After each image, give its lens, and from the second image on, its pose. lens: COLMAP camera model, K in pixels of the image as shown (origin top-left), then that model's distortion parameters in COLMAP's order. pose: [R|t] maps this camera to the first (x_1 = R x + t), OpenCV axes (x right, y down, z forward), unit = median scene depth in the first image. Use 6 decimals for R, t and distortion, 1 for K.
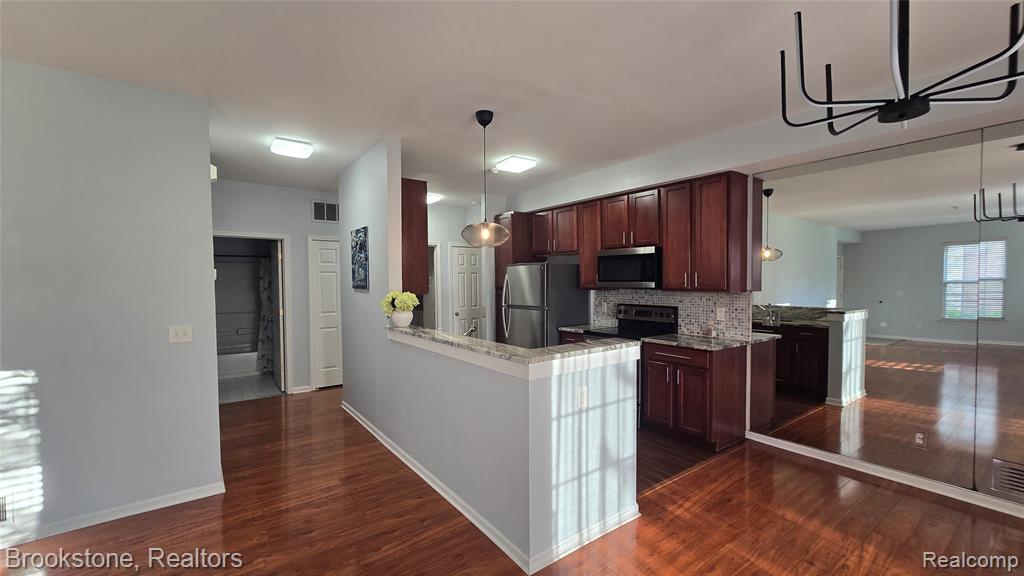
lens RADIAL K [[418.6, 0, 511.7], [0, 418.6, 290.9], [0, 0, 1]] dist [0.003001, 0.000622]
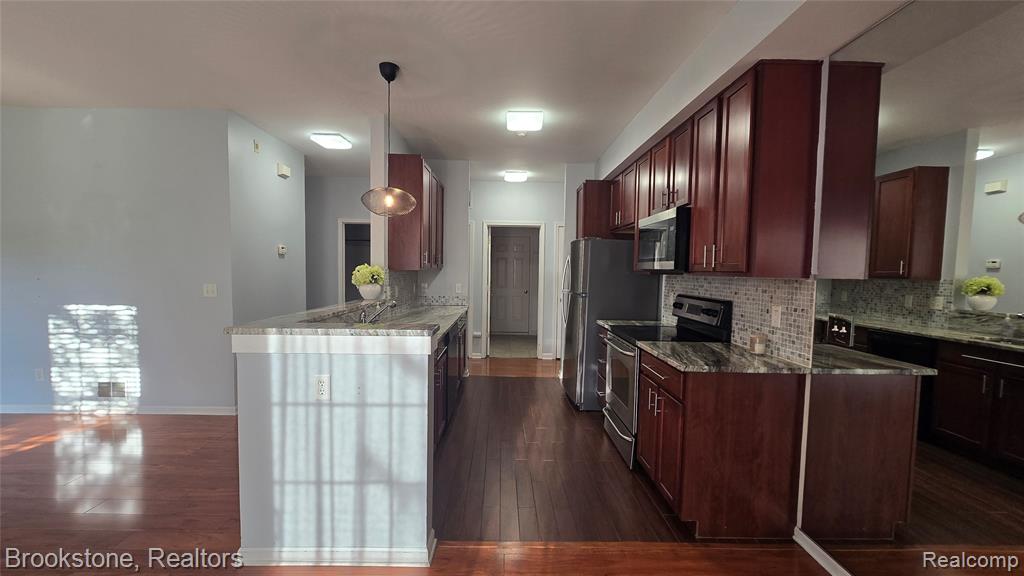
lens RADIAL K [[418.6, 0, 511.7], [0, 418.6, 290.9], [0, 0, 1]] dist [0.003001, 0.000622]
pose [[0.815765, 0.050549, -0.576171, 0.860924], [-0.037523, 0.998700, 0.034493, 0.022121], [0.577166, -0.006518, 0.816601, 0.506083]]
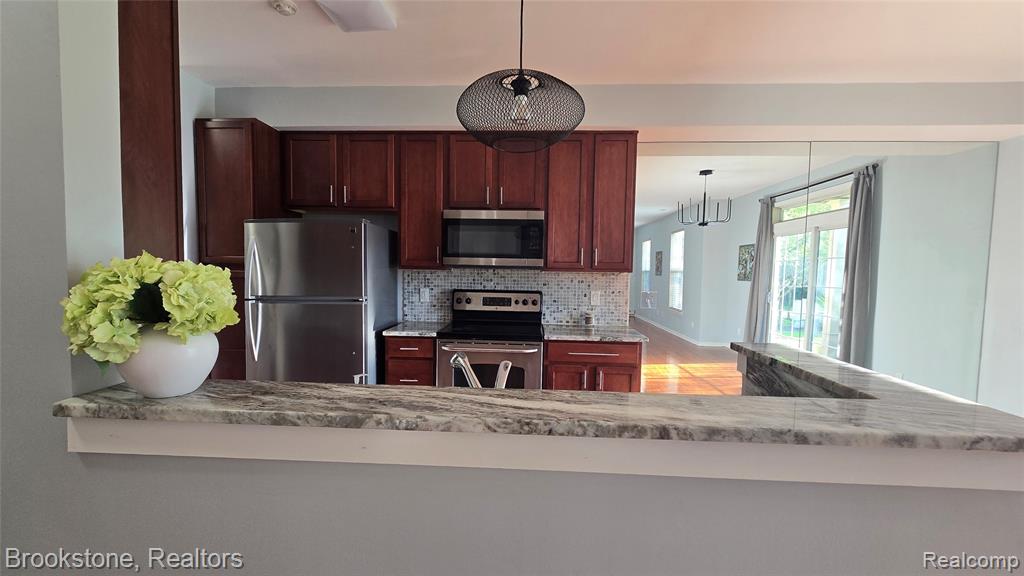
lens RADIAL K [[418.6, 0, 511.7], [0, 418.6, 290.9], [0, 0, 1]] dist [0.003001, 0.000622]
pose [[0.638305, -0.026286, 0.769334, -0.454987], [-0.001977, 0.999358, 0.035785, 0.015425], [-0.769781, -0.024362, 0.637843, 0.936835]]
